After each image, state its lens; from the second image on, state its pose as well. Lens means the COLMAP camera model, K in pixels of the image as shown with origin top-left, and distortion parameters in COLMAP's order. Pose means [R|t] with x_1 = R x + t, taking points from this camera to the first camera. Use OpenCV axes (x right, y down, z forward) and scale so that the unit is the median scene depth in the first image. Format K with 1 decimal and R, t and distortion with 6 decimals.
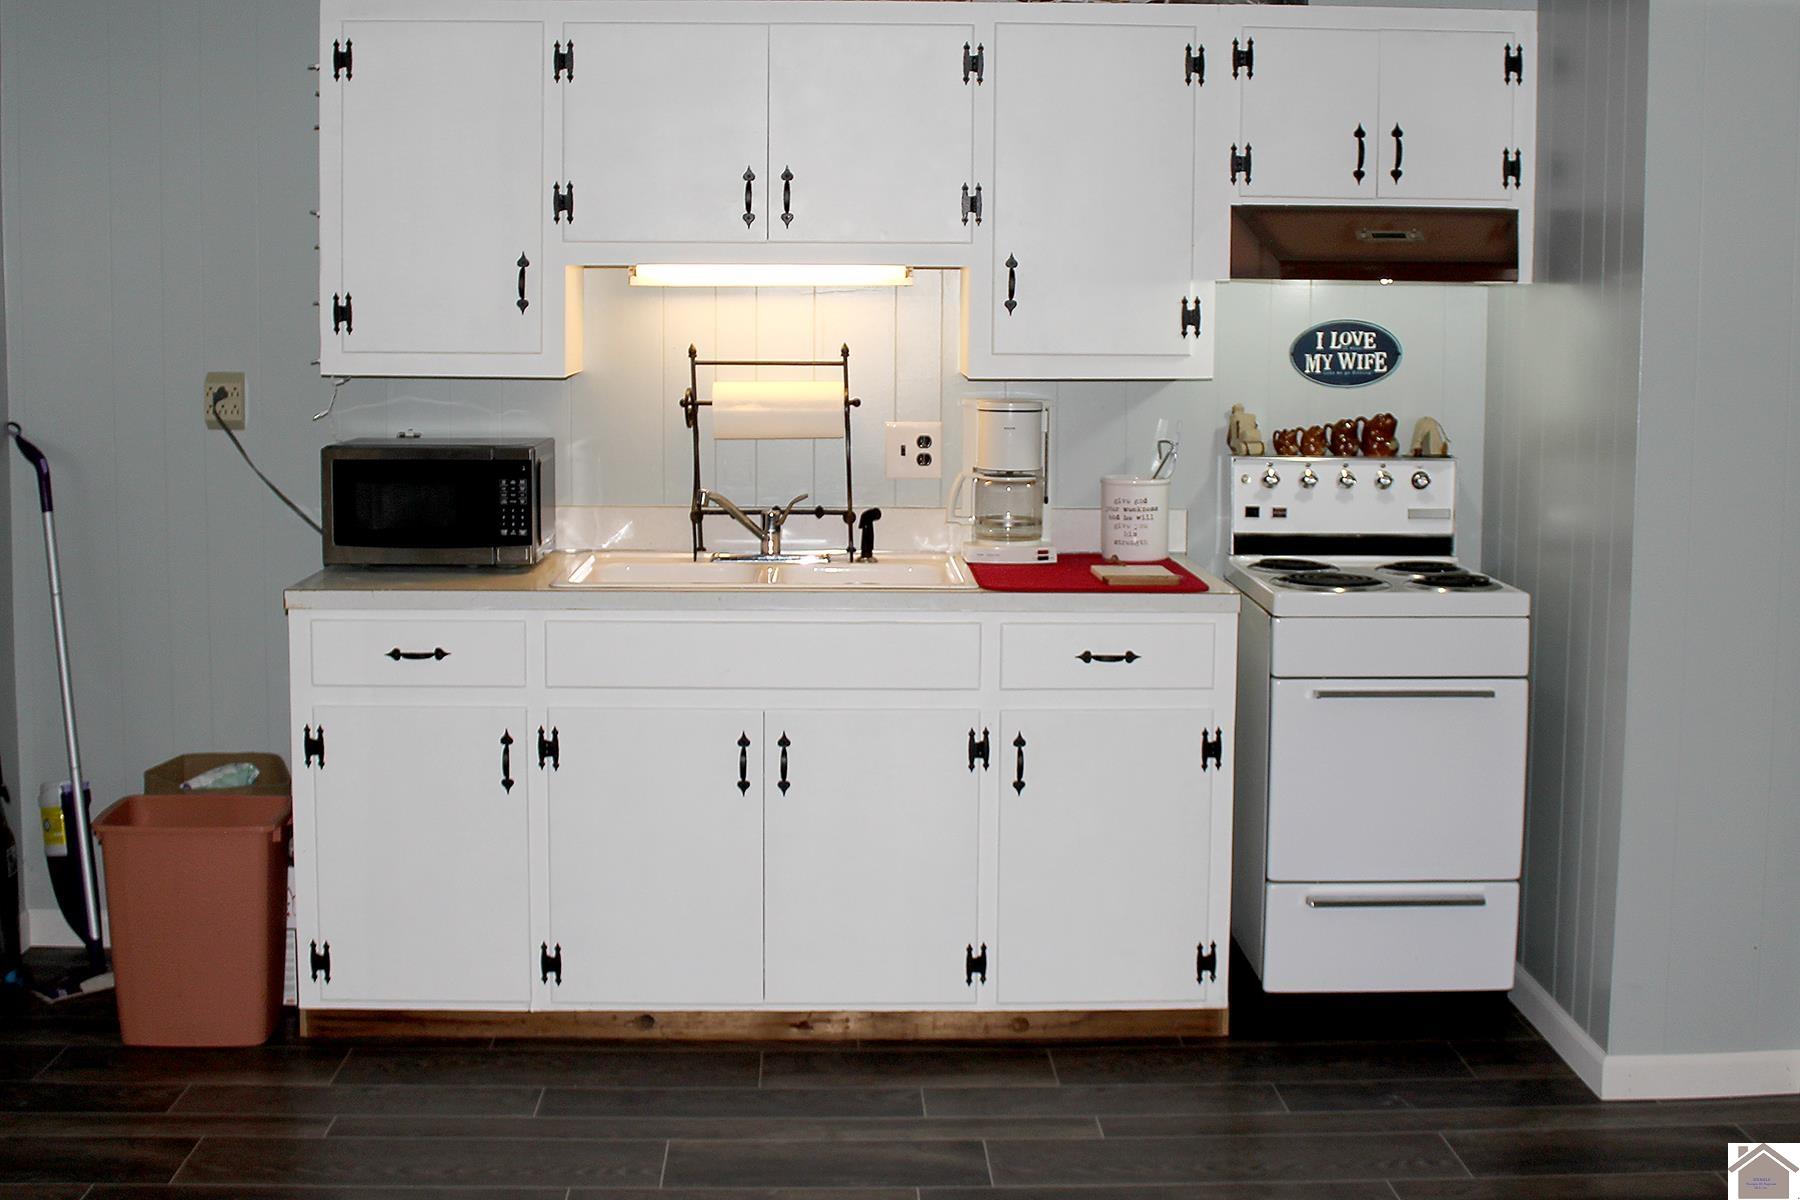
lens RADIAL K [[2323.8, 0, 897.3], [0, 2323.8, 511.5], [0, 0, 1]] dist [-0.171023, 0.578451]
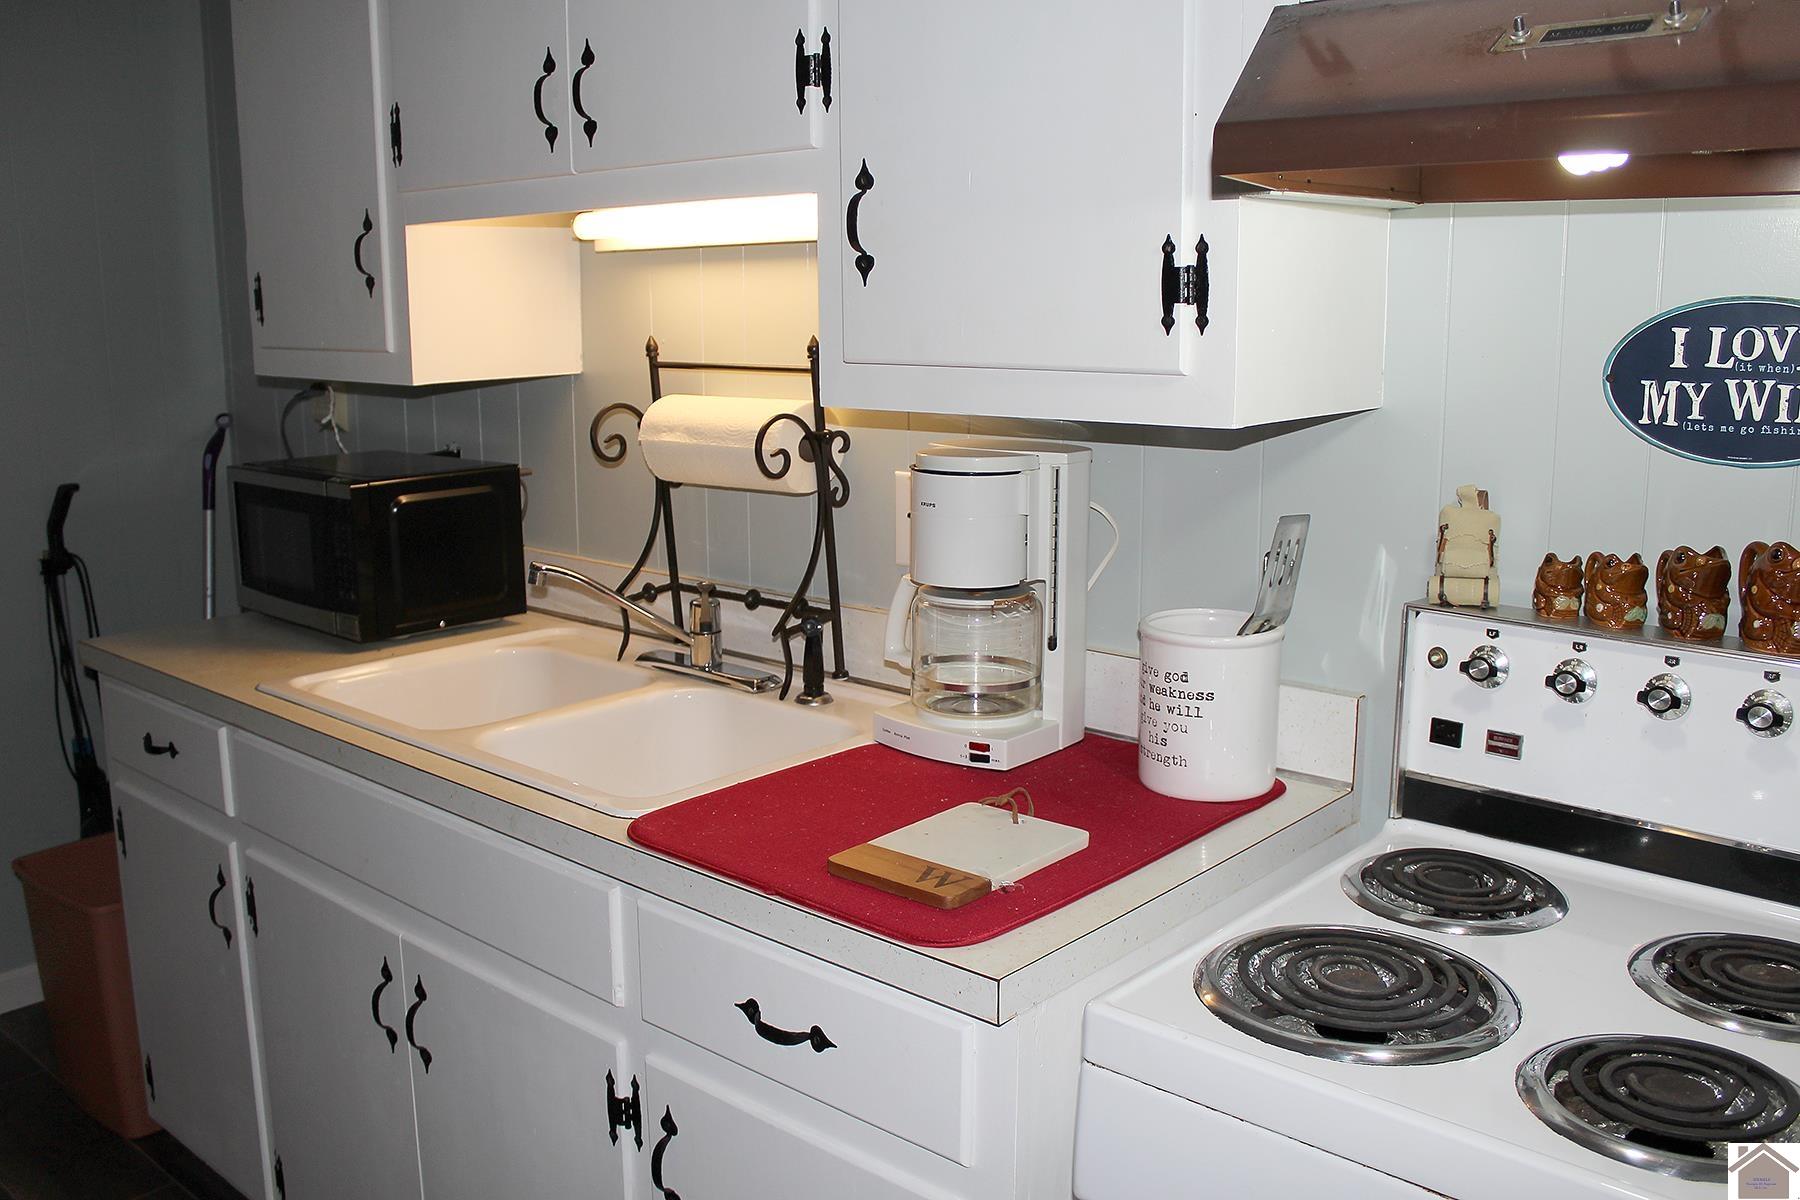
lens RADIAL K [[1593.8, 0, 900.0], [0, 1593.8, 600.0], [0, 0, 1]] dist [-0.189980, 0.218585]
pose [[0.712864, 0.123955, -0.690260, 0.282461], [-0.057533, 0.991275, 0.118593, -0.054461], [0.698938, -0.044828, 0.713776, 0.713307]]
